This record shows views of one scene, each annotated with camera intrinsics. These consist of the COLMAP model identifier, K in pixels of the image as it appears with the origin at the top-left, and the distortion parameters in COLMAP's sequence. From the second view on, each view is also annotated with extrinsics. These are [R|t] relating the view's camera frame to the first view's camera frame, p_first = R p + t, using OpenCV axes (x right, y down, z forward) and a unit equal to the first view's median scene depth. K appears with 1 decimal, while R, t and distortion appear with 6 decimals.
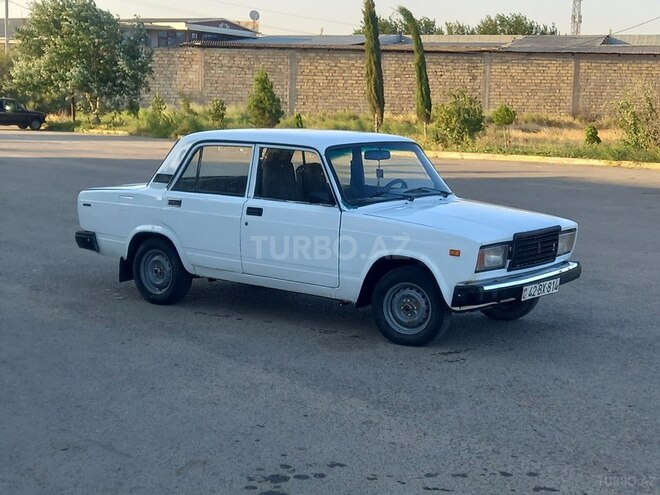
lens RADIAL K [[1201.5, 0, 330.0], [0, 1201.5, 247.5], [0, 0, 1]] dist [0.023996, -0.091564]
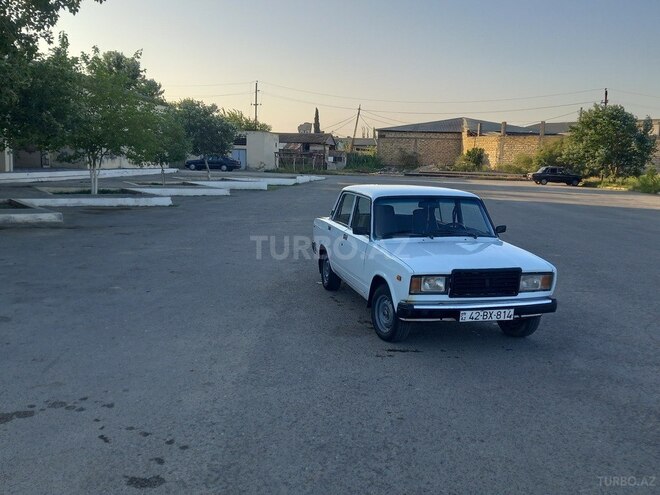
lens RADIAL K [[656.6, 0, 330.0], [0, 656.6, 247.5], [0, 0, 1]] dist [0.092273, -0.073628]
pose [[0.782593, 0.091738, -0.615737, 0.413773], [-0.093599, 0.995179, 0.029308, -0.037030], [0.615457, 0.034696, 0.787407, 0.300471]]
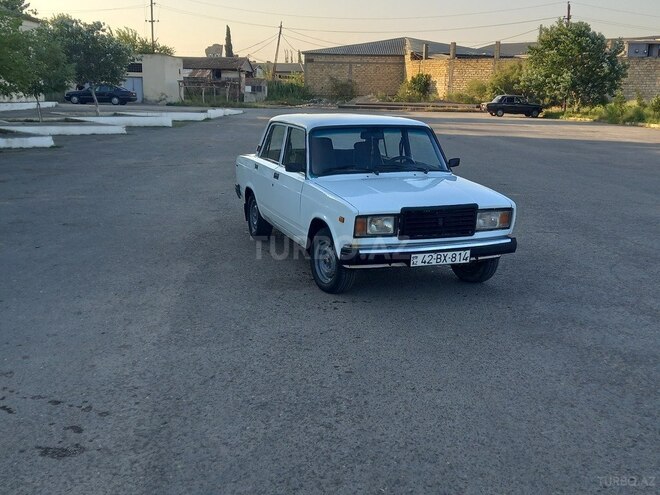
lens RADIAL K [[791.3, 0, 331.5], [0, 791.3, 237.2], [0, 0, 1]] dist [0.074750, 0.000390]
pose [[0.843536, 0.098288, -0.528002, 0.422883], [-0.071099, 0.994895, 0.071612, -0.027643], [0.532346, -0.022867, 0.846218, 0.275508]]
